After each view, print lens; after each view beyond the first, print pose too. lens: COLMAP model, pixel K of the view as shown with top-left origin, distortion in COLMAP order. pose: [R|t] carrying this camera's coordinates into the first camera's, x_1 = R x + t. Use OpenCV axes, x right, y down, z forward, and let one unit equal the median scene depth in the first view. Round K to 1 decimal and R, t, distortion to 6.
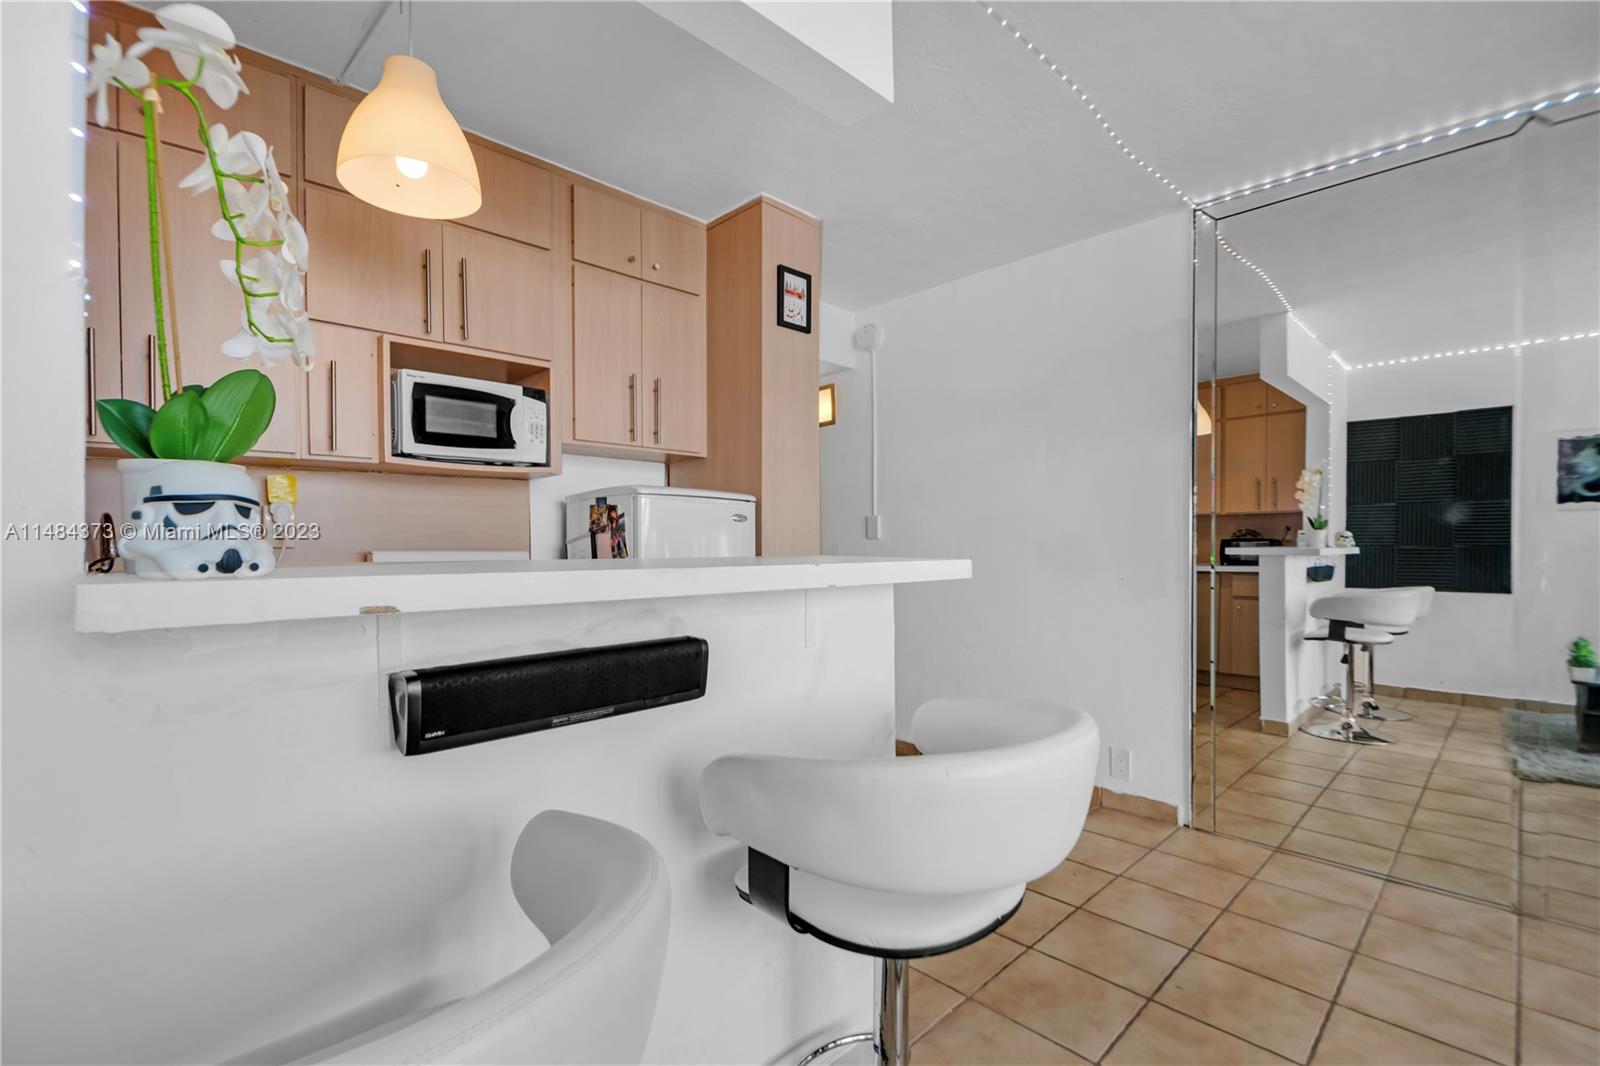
lens RADIAL K [[715.0, 0, 792.6], [0, 715.0, 558.7], [0, 0, 1]] dist [-0.001075, -0.000312]
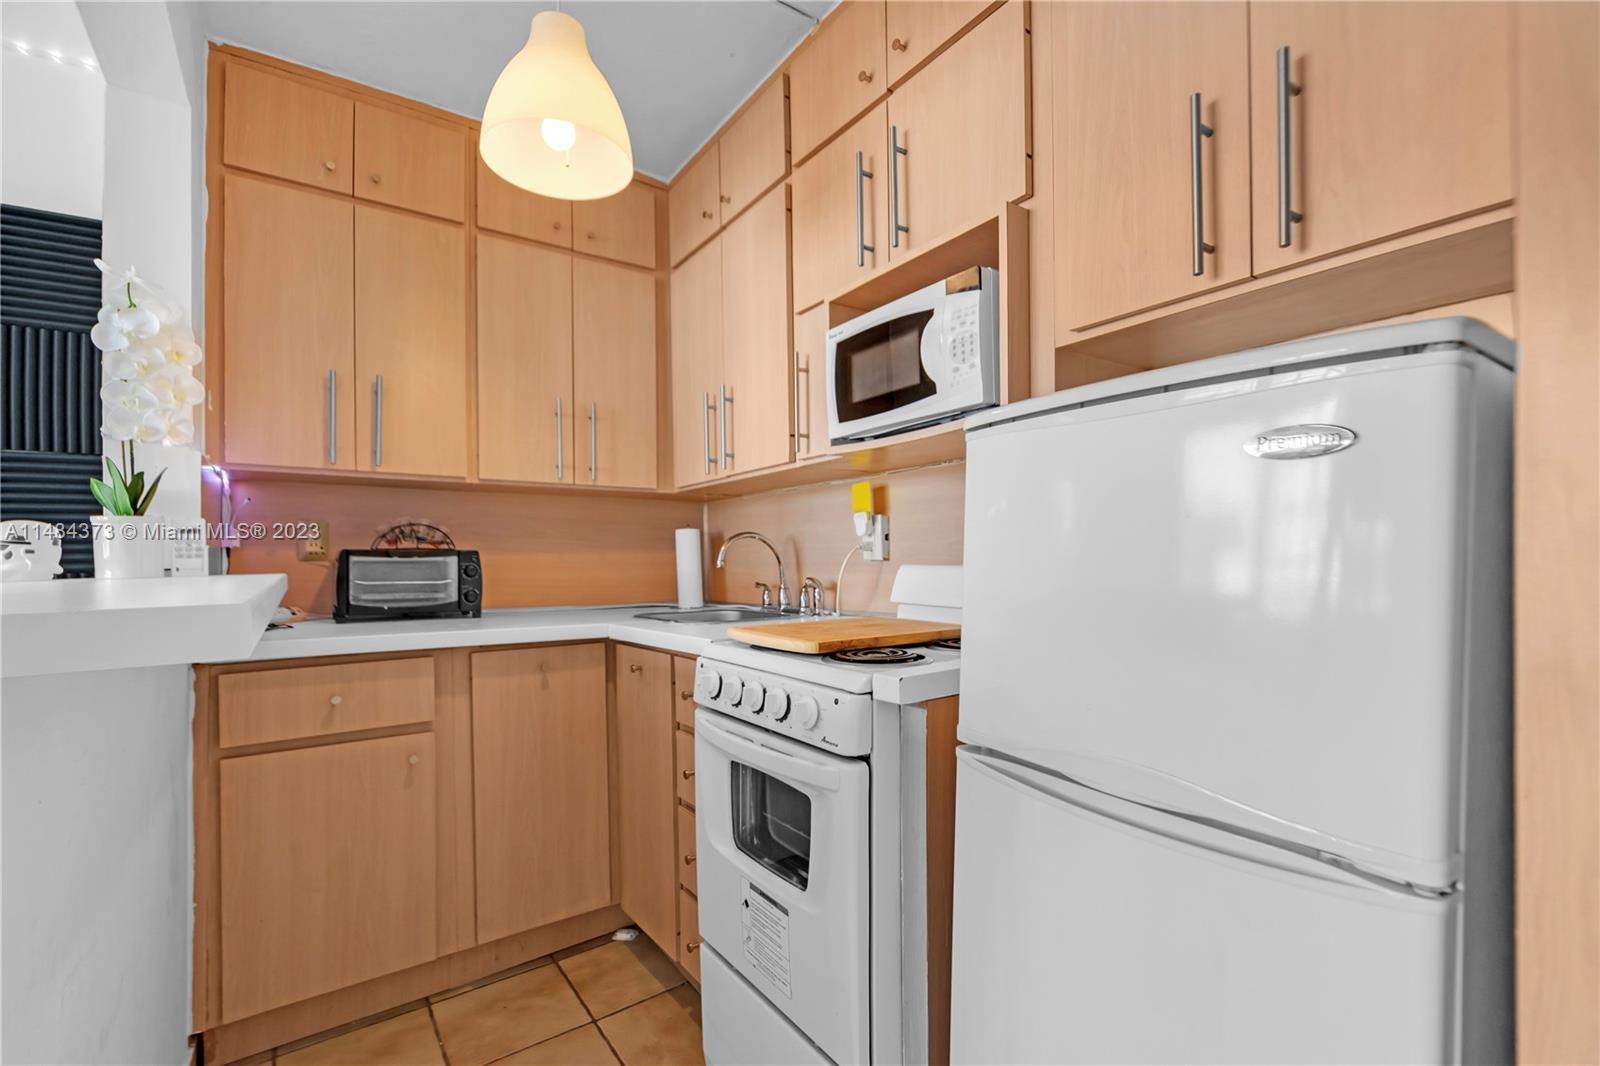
lens RADIAL K [[715.0, 0, 792.6], [0, 715.0, 558.7], [0, 0, 1]] dist [-0.001075, -0.000312]
pose [[-0.165359, 0.003611, -0.986227, 0.198234], [-0.014230, 0.999880, 0.006047, -0.020515], [0.986131, 0.015034, -0.165288, 0.964014]]
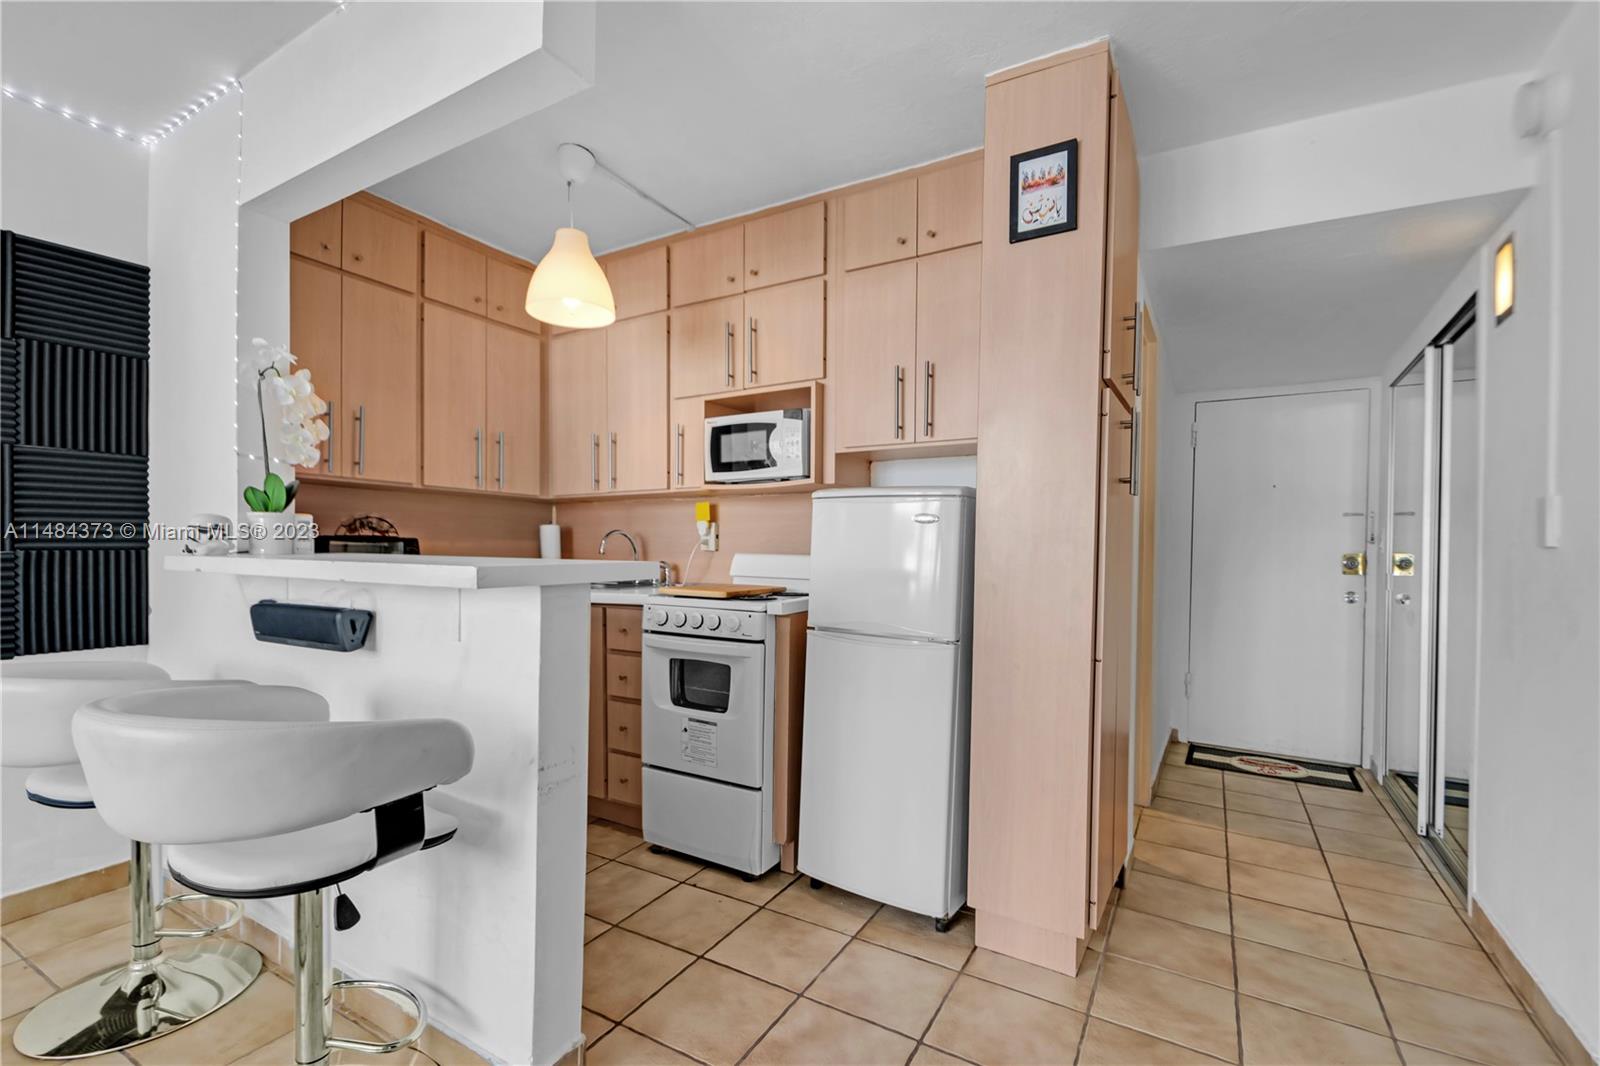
lens RADIAL K [[715.0, 0, 792.6], [0, 715.0, 558.7], [0, 0, 1]] dist [-0.001075, -0.000312]
pose [[0.261812, 0.017542, -0.964959, 0.707355], [-0.033374, 0.999401, 0.009113, -0.017204], [0.964542, 0.029819, 0.262241, 0.715569]]
